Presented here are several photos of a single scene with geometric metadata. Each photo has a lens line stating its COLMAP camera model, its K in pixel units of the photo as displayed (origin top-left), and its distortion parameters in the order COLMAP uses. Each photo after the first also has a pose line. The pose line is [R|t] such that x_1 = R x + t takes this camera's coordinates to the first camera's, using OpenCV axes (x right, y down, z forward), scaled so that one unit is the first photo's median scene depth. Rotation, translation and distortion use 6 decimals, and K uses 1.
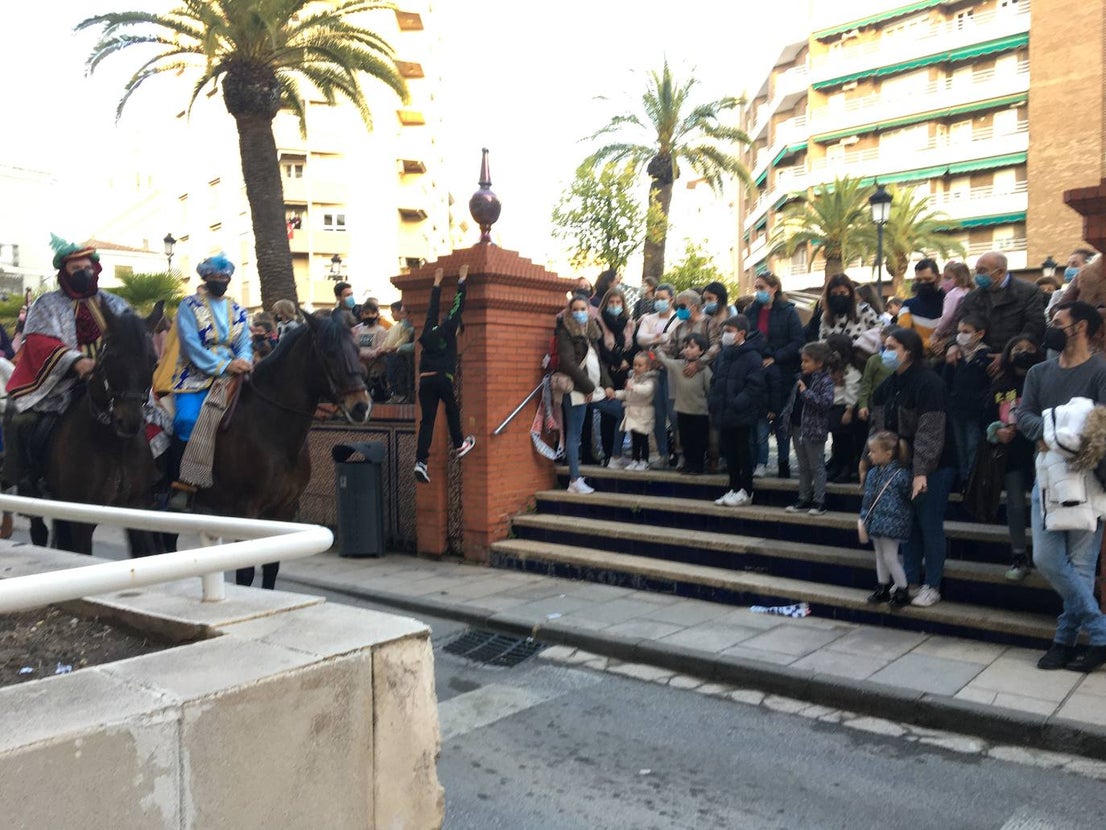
lens RADIAL K [[928.0, 0, 570.0], [0, 928.0, 437.5], [0, 0, 1]] dist [0.066104, -0.077766]
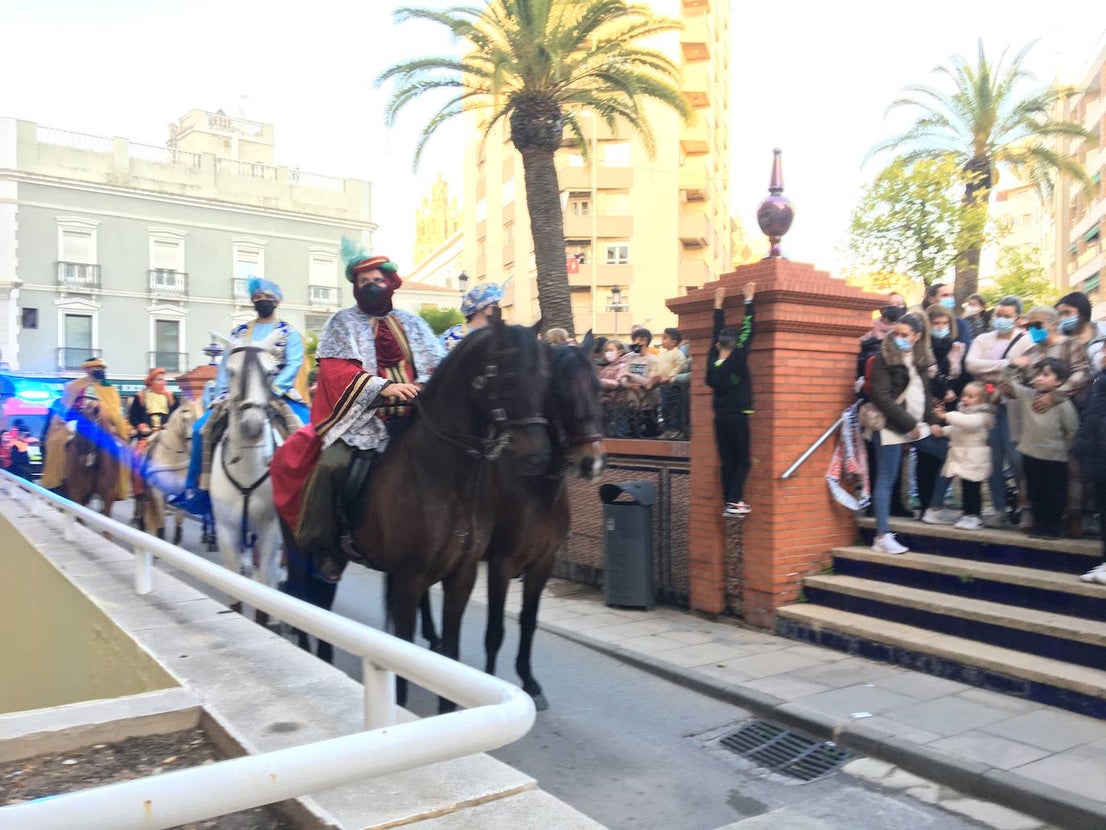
lens RADIAL K [[928.0, 0, 545.3], [0, 928.0, 418.0], [0, 0, 1]] dist [0.066104, -0.077766]
pose [[0.948568, 0.008532, -0.316459, -0.016478], [-0.024958, 0.998541, -0.047890, -0.011503], [0.315589, 0.053325, 0.947396, 0.110120]]
